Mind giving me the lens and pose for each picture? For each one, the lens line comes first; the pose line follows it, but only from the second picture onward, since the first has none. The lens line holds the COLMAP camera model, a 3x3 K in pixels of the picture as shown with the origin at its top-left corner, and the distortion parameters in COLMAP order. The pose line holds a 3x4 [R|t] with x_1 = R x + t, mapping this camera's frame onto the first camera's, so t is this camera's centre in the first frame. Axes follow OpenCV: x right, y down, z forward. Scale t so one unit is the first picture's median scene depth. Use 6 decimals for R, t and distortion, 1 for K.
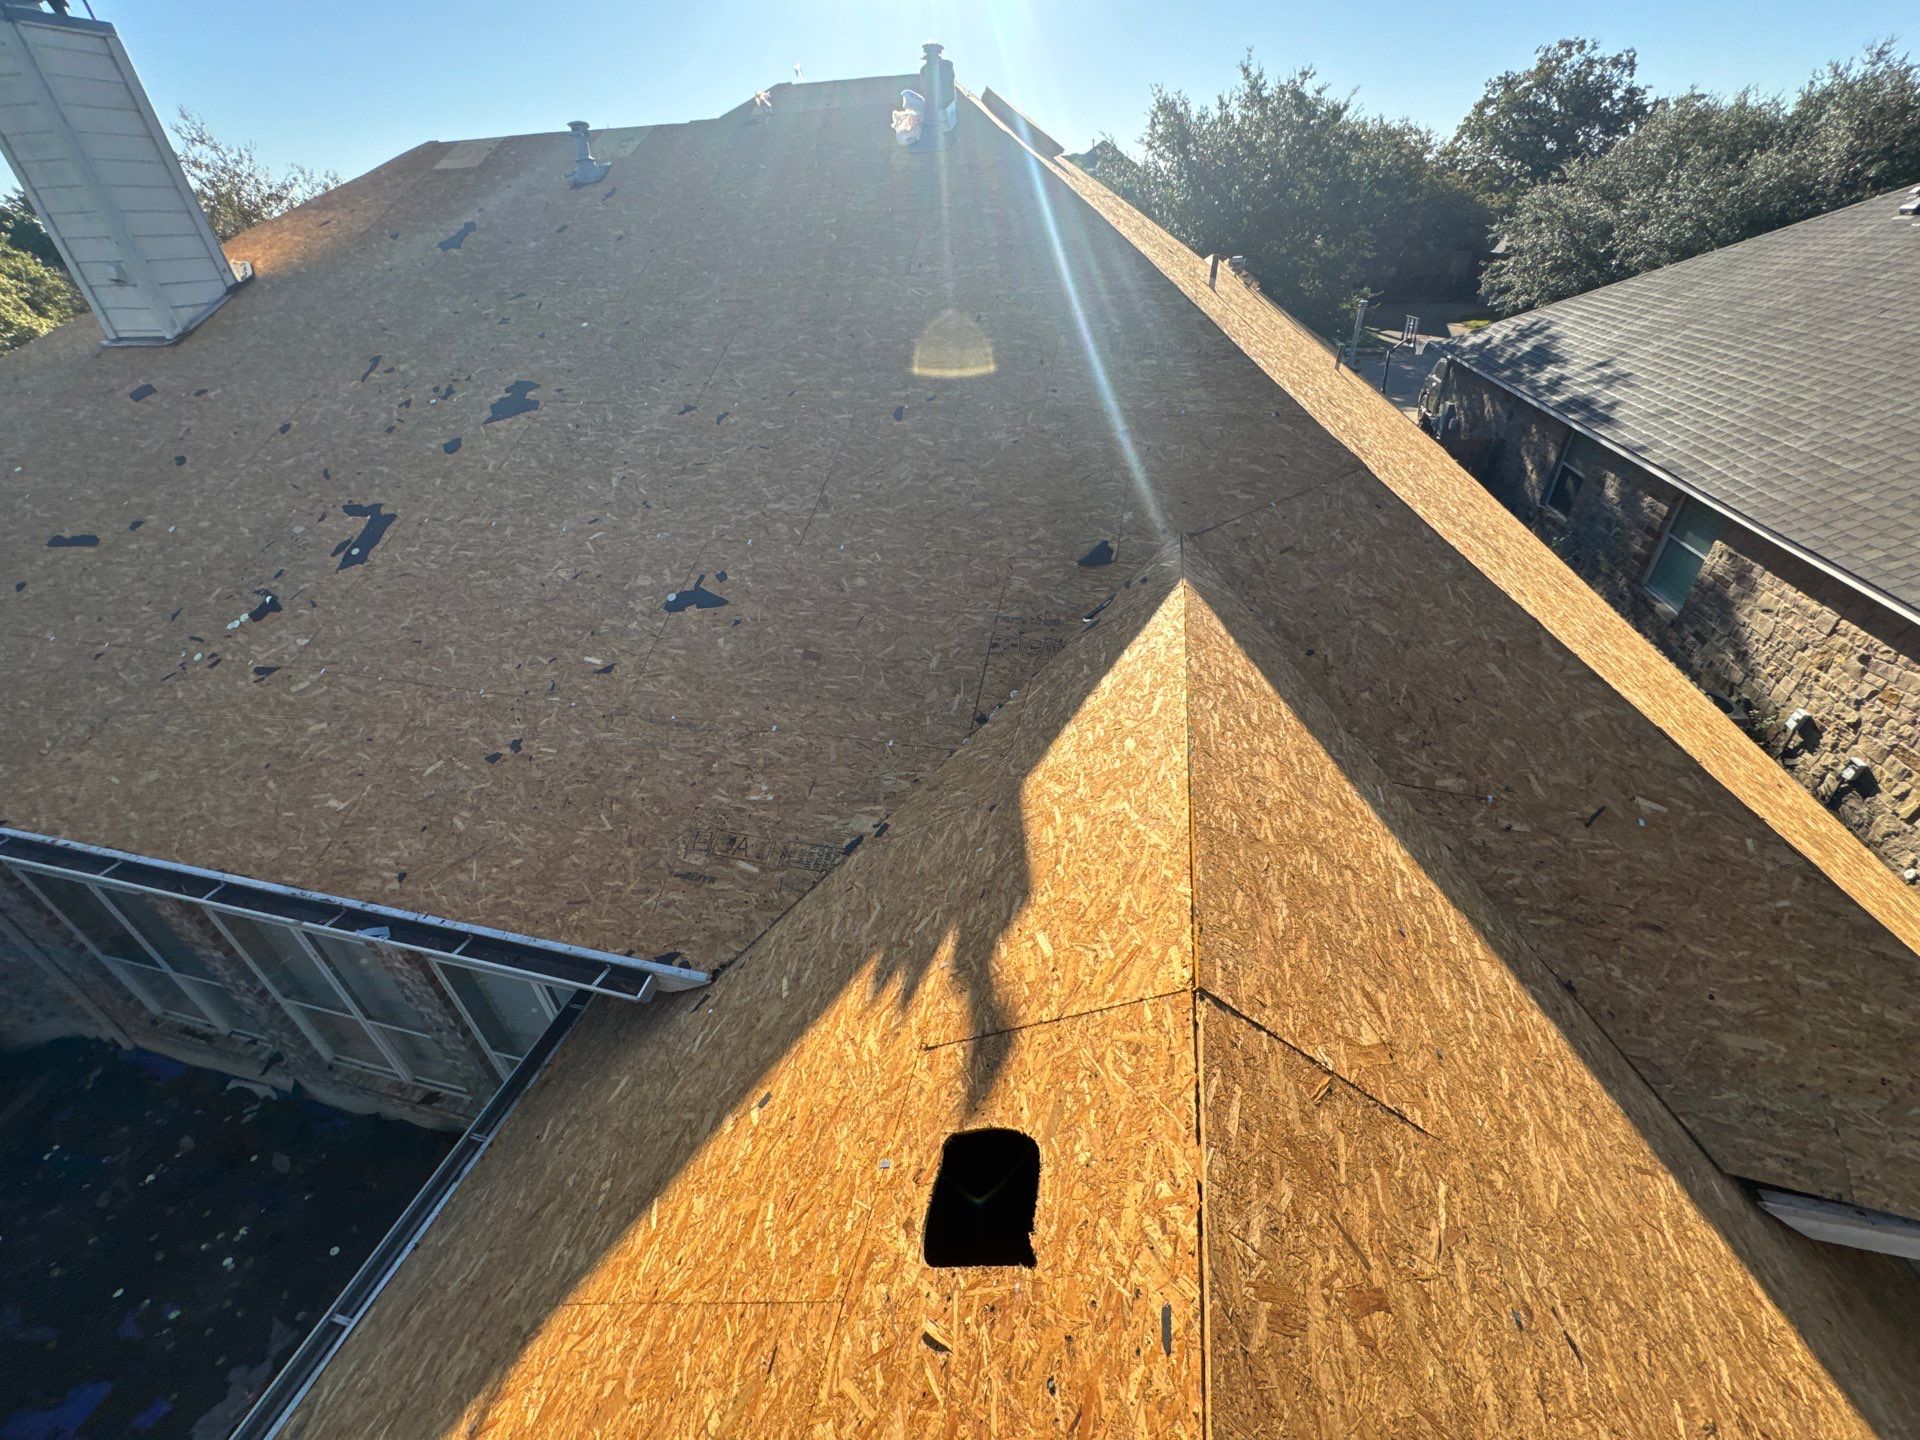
lens RADIAL K [[766.5, 0, 957.3], [0, 766.5, 719.6], [0, 0, 1]] dist [-0.003138, 0.000655]
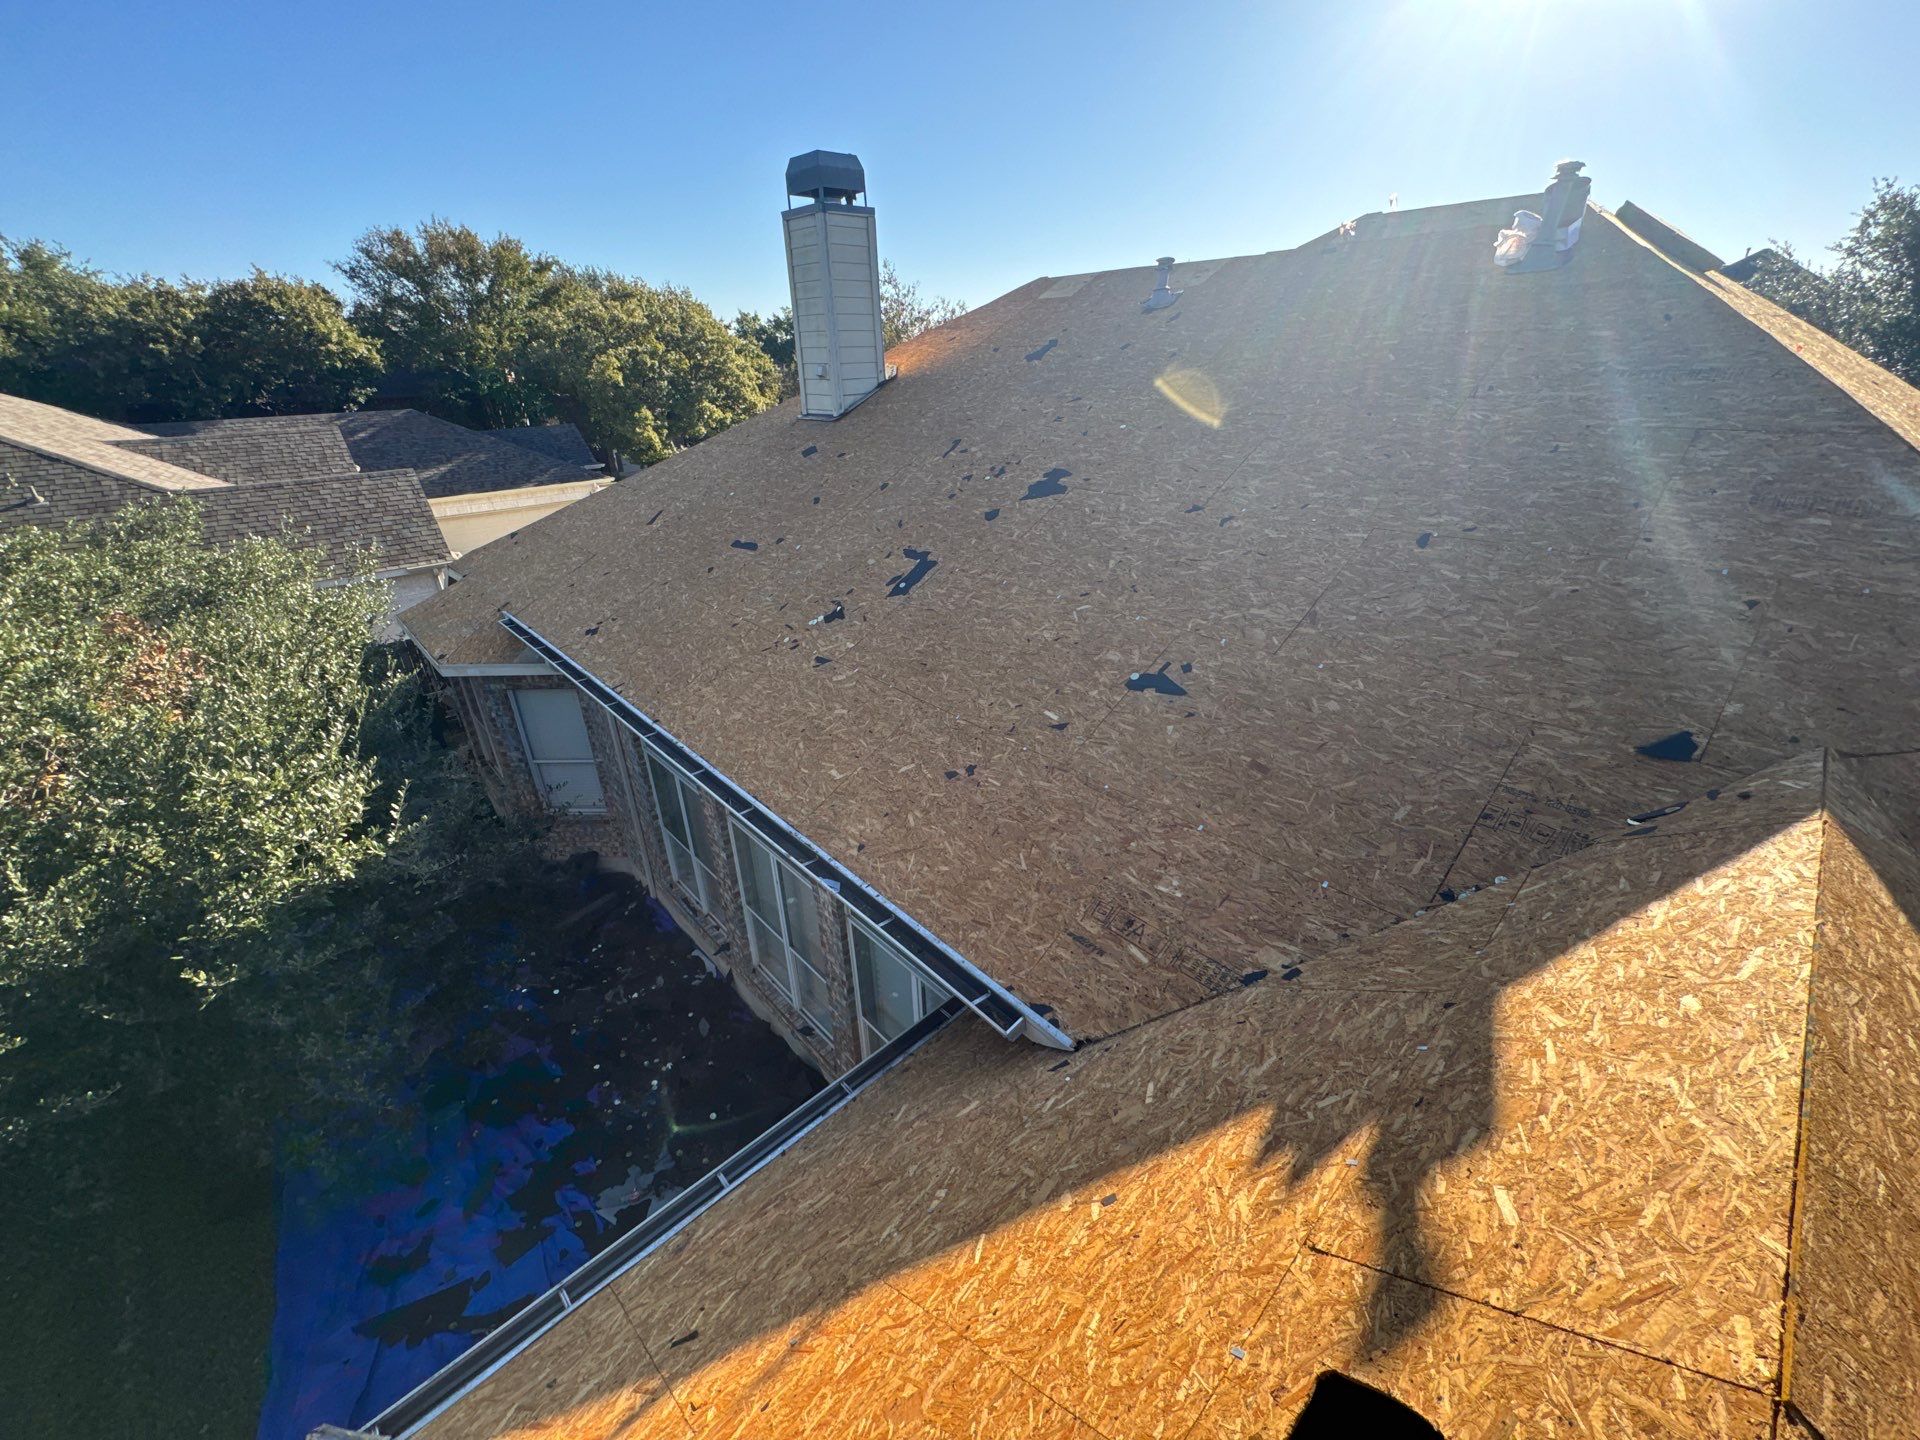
lens RADIAL K [[766.1, 0, 959.1], [0, 766.1, 718.7], [0, 0, 1]] dist [-0.001455, 0.000169]
pose [[0.836351, 0.248951, -0.488407, -0.050682], [-0.303783, 0.952102, -0.034895, 0.006519], [0.456326, 0.177554, 0.871918, -0.019349]]
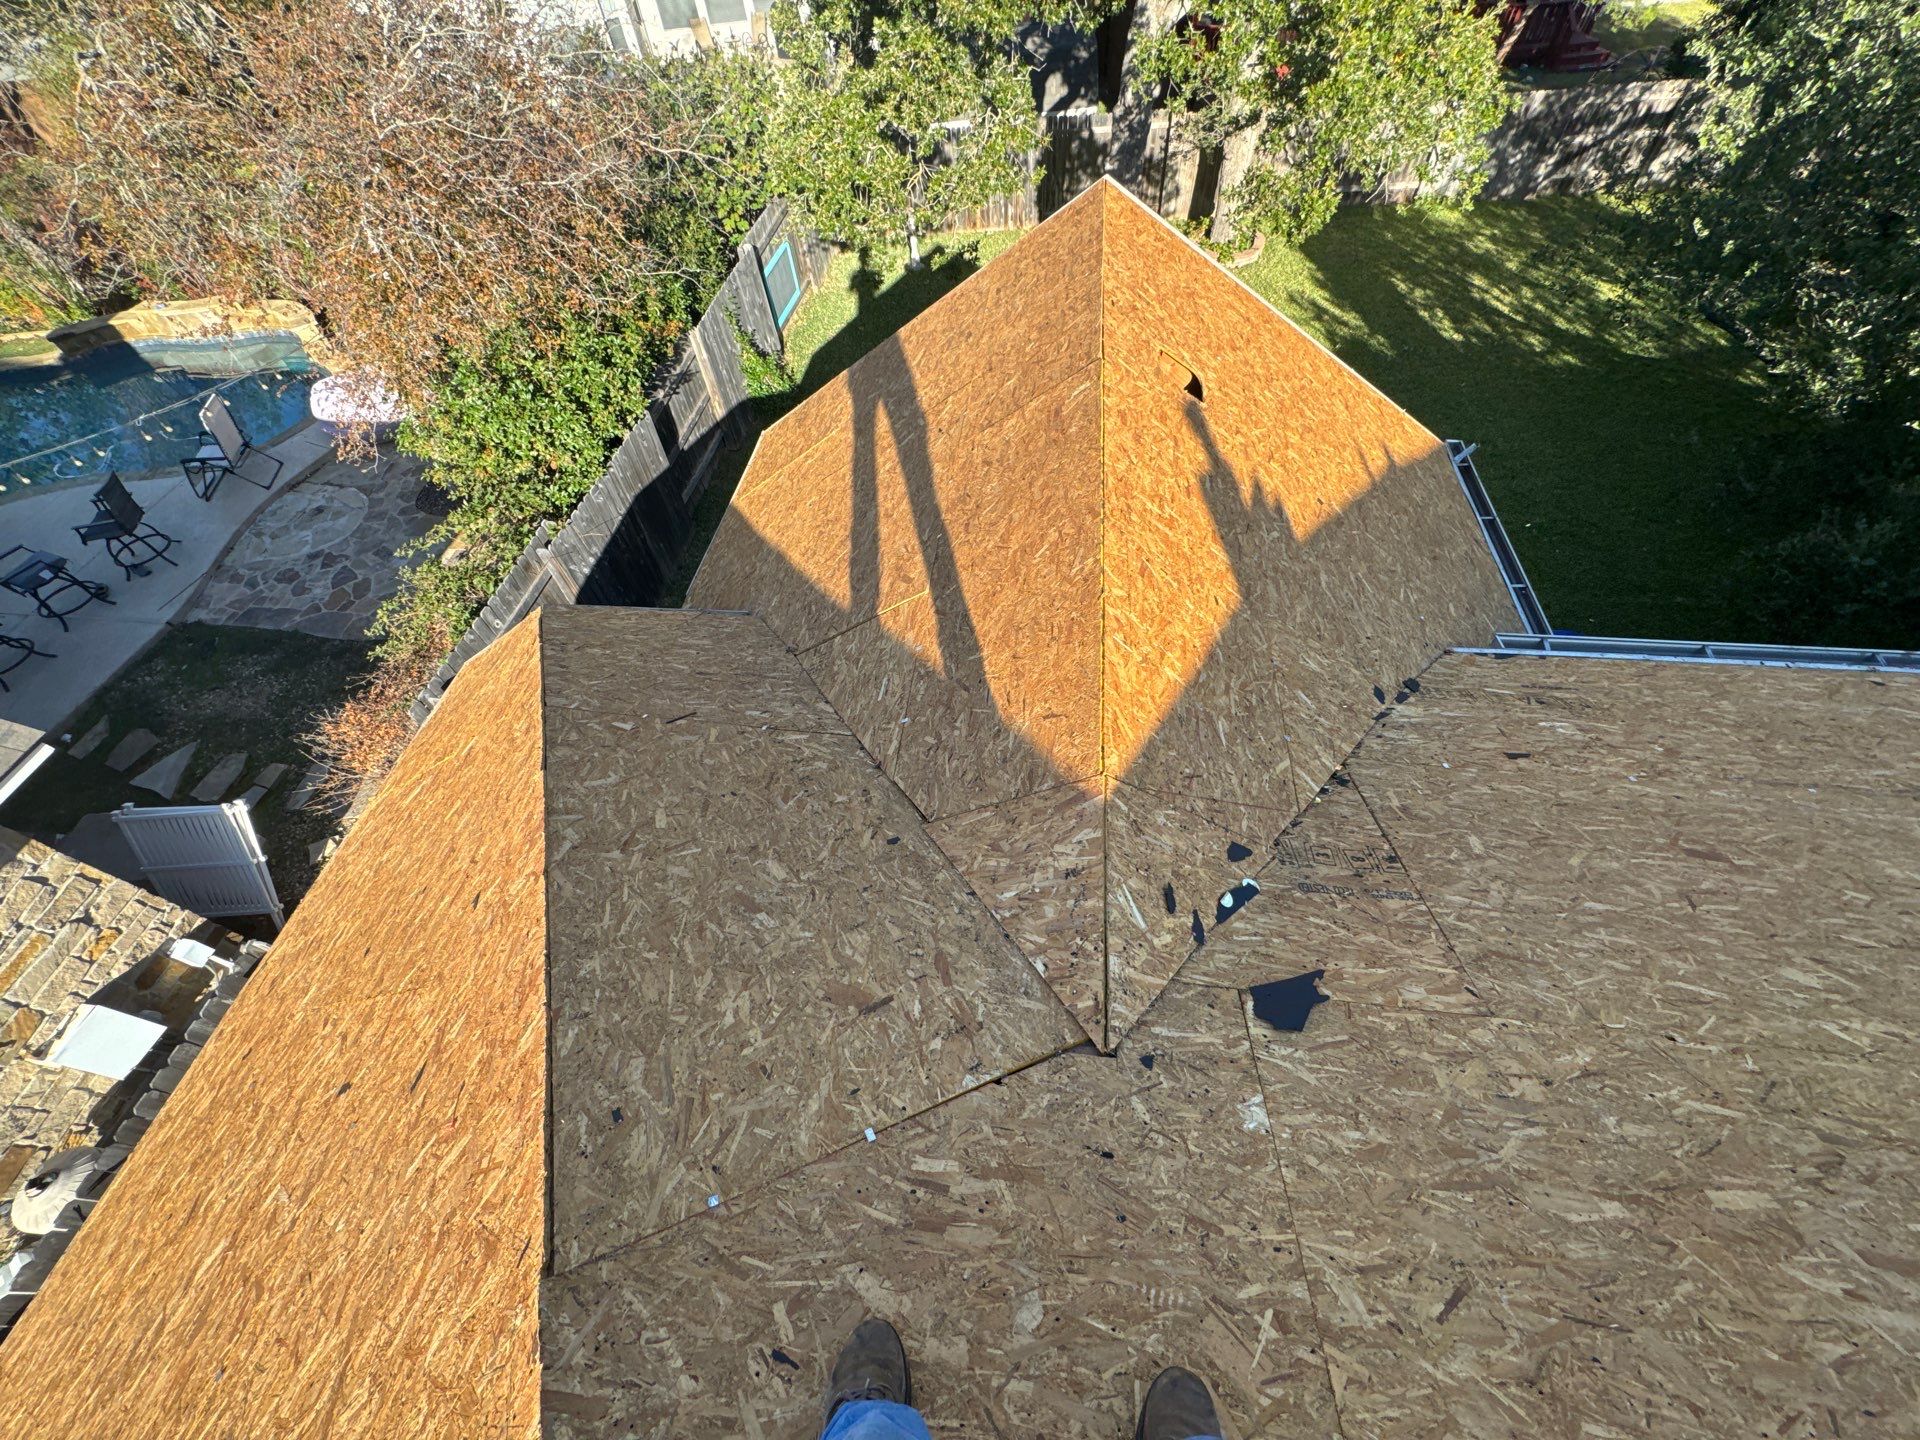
lens RADIAL K [[766.5, 0, 957.3], [0, 766.5, 719.6], [0, 0, 1]] dist [-0.003138, 0.000655]
pose [[-0.988451, 0.151176, 0.010486, 0.345791], [0.021523, 0.071553, 0.997205, -0.677188], [0.150003, 0.985914, -0.073980, 0.859541]]
